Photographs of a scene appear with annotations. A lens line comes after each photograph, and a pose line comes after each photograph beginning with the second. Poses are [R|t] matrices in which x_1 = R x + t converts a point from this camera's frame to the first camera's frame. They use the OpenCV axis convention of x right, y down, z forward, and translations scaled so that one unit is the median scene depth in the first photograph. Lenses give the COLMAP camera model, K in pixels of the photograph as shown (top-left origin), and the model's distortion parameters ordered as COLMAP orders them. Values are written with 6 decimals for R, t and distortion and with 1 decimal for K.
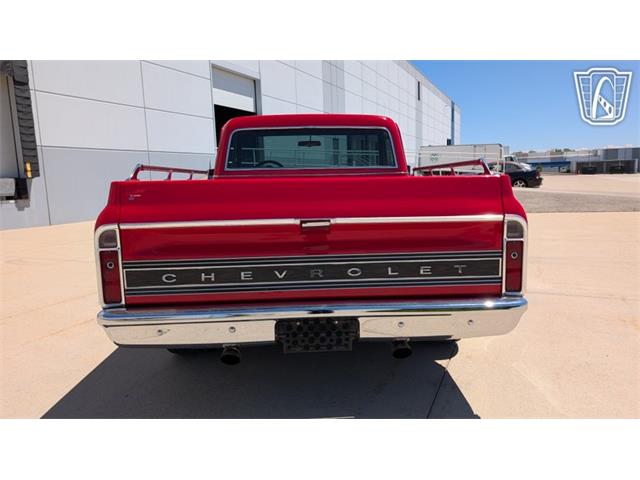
lens RADIAL K [[471.6, 0, 320.3], [0, 471.6, 241.0], [0, 0, 1]] dist [0.070040, 0.002251]
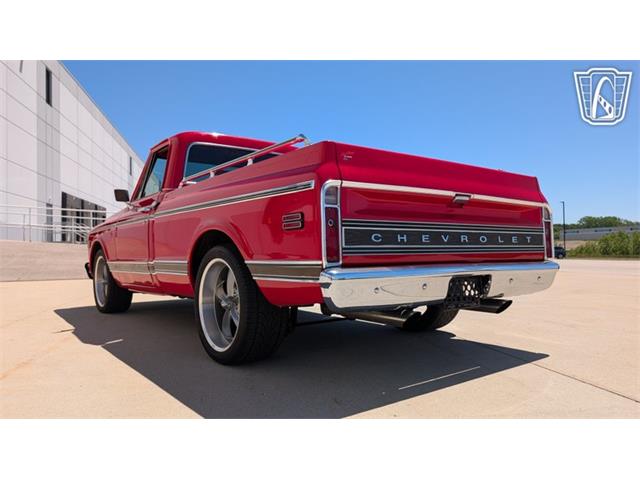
lens RADIAL K [[466.5, 0, 318.2], [0, 466.5, 234.9], [0, 0, 1]] dist [0.026124, -0.026388]
pose [[0.827613, 0.032042, 0.560384, -0.985402], [0.074306, 0.983328, -0.165966, 0.229197], [-0.556360, 0.178995, 0.811434, 0.248290]]
